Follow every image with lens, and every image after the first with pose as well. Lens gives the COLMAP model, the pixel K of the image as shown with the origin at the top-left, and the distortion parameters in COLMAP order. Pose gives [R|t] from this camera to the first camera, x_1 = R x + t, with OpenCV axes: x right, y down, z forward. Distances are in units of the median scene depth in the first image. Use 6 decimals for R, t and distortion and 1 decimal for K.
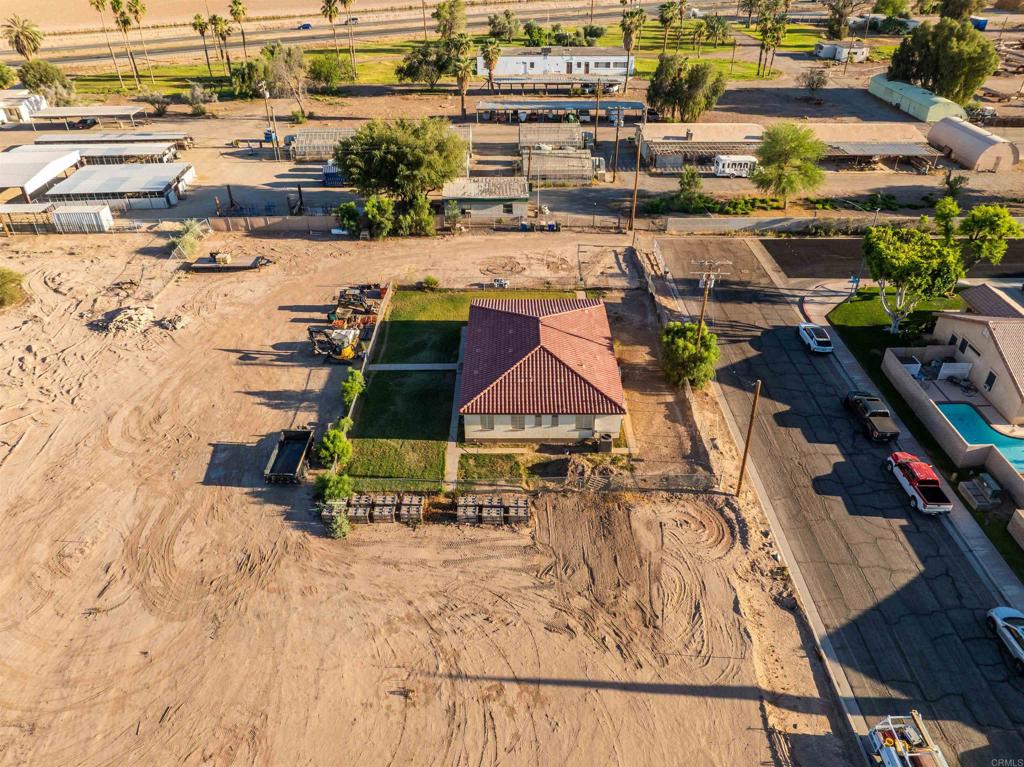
lens RADIAL K [[726.8, 0, 513.8], [0, 726.8, 381.6], [0, 0, 1]] dist [-0.039416, 0.003247]
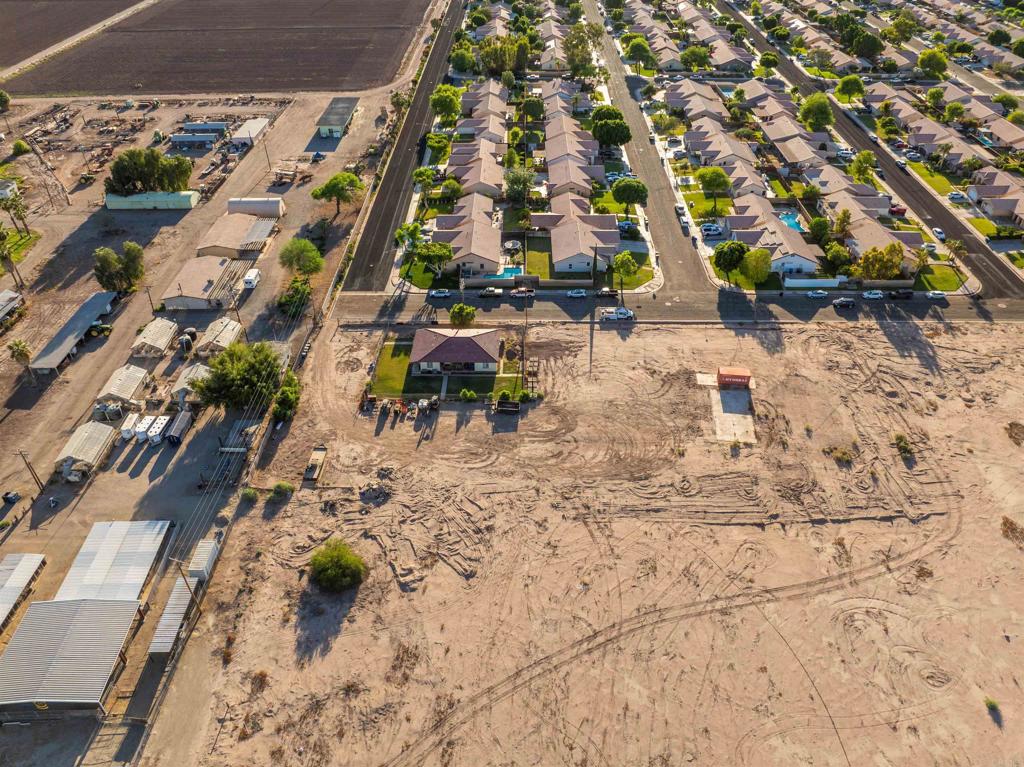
lens RADIAL K [[742.6, 0, 512.0], [0, 742.6, 383.5], [0, 0, 1]] dist [-0.034683, -0.001609]
pose [[0.024340, -0.609676, 0.792277, -2.083497], [0.561769, 0.663892, 0.493622, -1.119097], [-0.826936, 0.433062, 0.358656, -0.045953]]
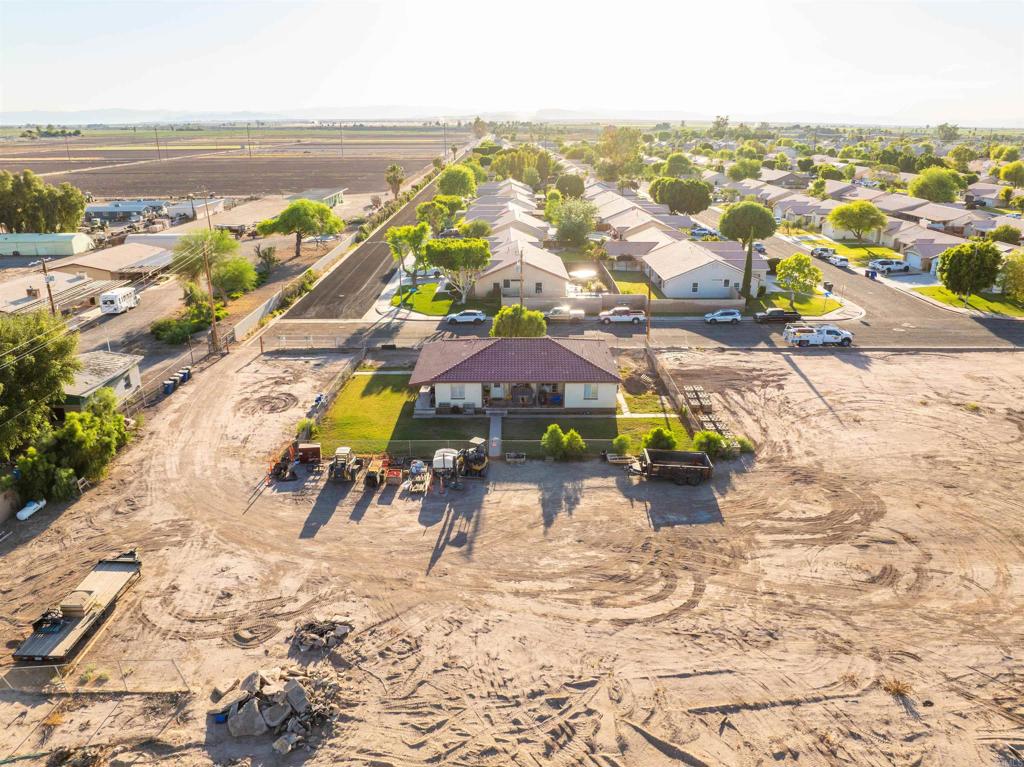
lens RADIAL K [[726.8, 0, 513.8], [0, 726.8, 381.6], [0, 0, 1]] dist [-0.039416, 0.003247]
pose [[-0.001278, -0.335837, 0.941919, -1.027278], [0.555441, 0.783021, 0.279936, -0.332523], [-0.831555, 0.523538, 0.185536, 0.793547]]
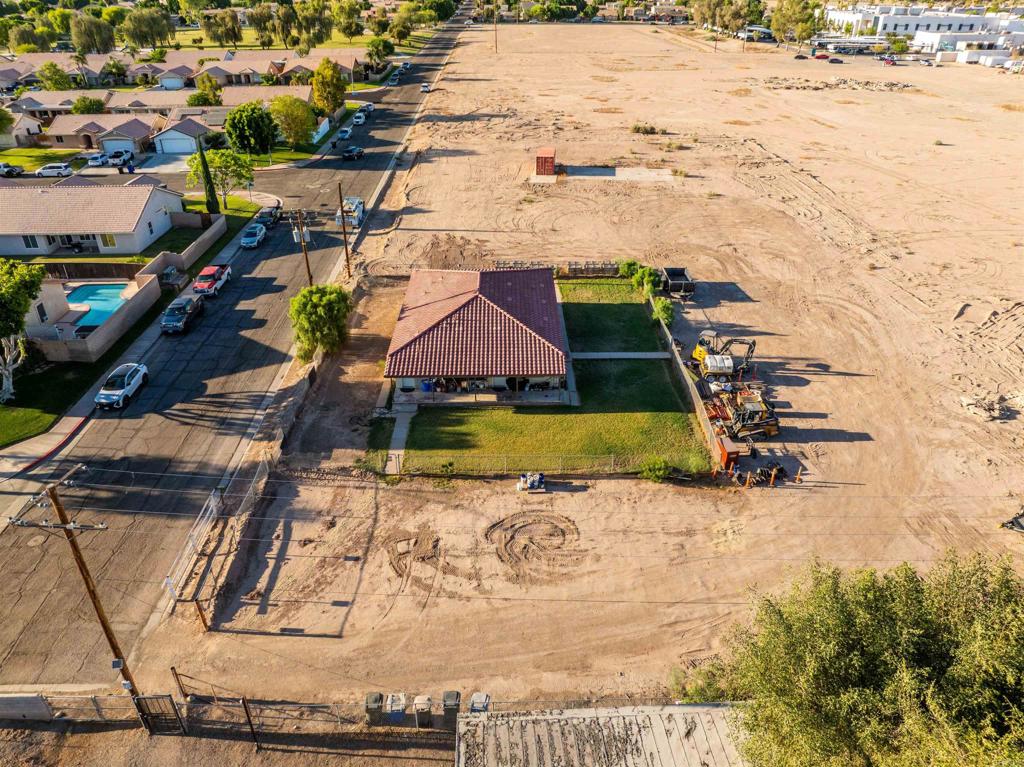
lens RADIAL K [[726.8, 0, 513.8], [0, 726.8, 381.6], [0, 0, 1]] dist [-0.039416, 0.003247]
pose [[-0.999910, 0.010001, -0.008899, -0.000319], [-0.003531, 0.444186, 0.895928, -0.828164], [0.012913, 0.895879, -0.444110, 1.465949]]
